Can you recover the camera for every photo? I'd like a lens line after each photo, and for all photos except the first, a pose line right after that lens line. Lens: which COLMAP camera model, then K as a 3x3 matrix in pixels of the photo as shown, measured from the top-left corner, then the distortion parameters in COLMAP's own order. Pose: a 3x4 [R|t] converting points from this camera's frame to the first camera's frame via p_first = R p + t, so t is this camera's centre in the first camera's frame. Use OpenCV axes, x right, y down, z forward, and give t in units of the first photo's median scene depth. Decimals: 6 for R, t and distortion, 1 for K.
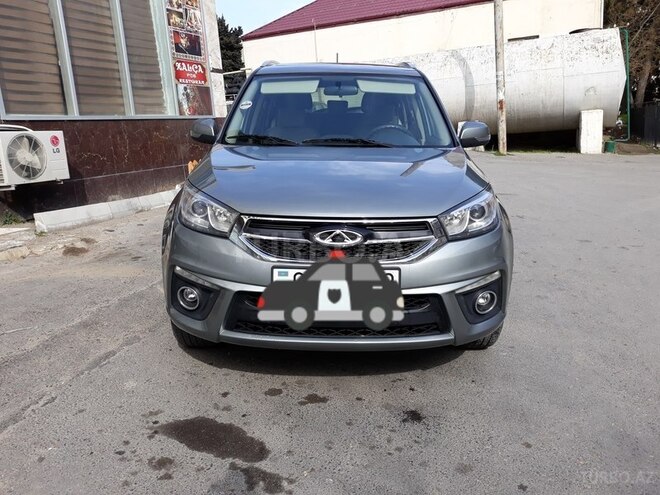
lens RADIAL K [[545.3, 0, 333.8], [0, 545.3, 243.2], [0, 0, 1]] dist [-0.004839, -0.000946]
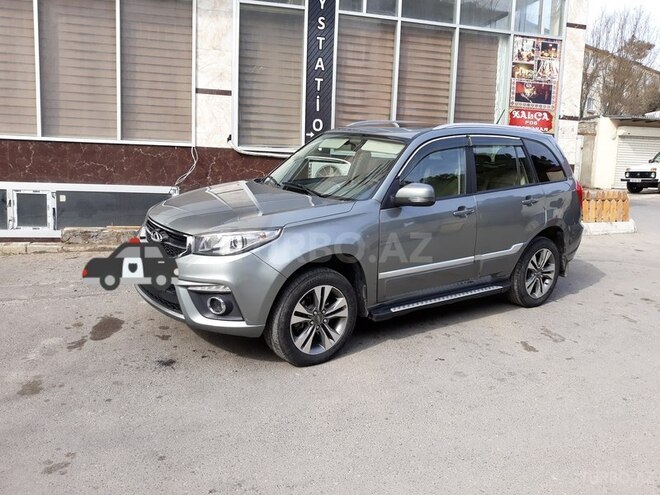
lens RADIAL K [[545.3, 0, 329.3], [0, 545.3, 247.3], [0, 0, 1]] dist [-0.004839, -0.000946]
pose [[0.600297, 0.191441, -0.776527, 0.384142], [-0.236265, 0.970044, 0.056503, -0.045794], [0.764082, 0.149548, 0.627546, 0.088029]]
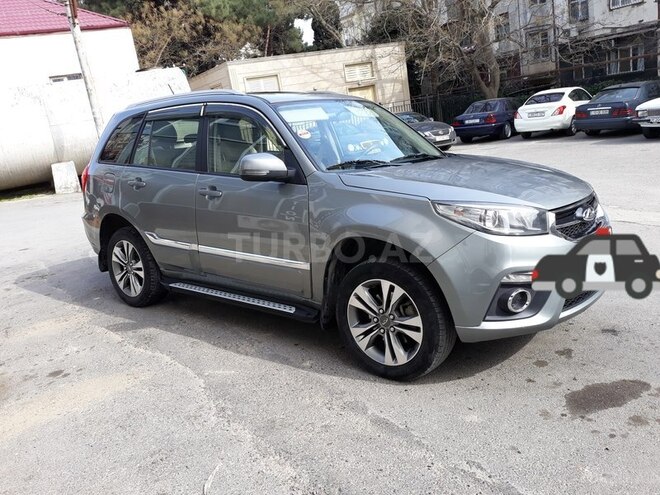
lens RADIAL K [[545.3, 0, 333.2], [0, 545.3, 251.3], [0, 0, 1]] dist [-0.004839, -0.000946]
pose [[0.624256, -0.223099, 0.748686, -0.325218], [0.263376, 0.962352, 0.067166, -0.039475], [-0.735484, 0.155257, 0.659514, 0.145338]]
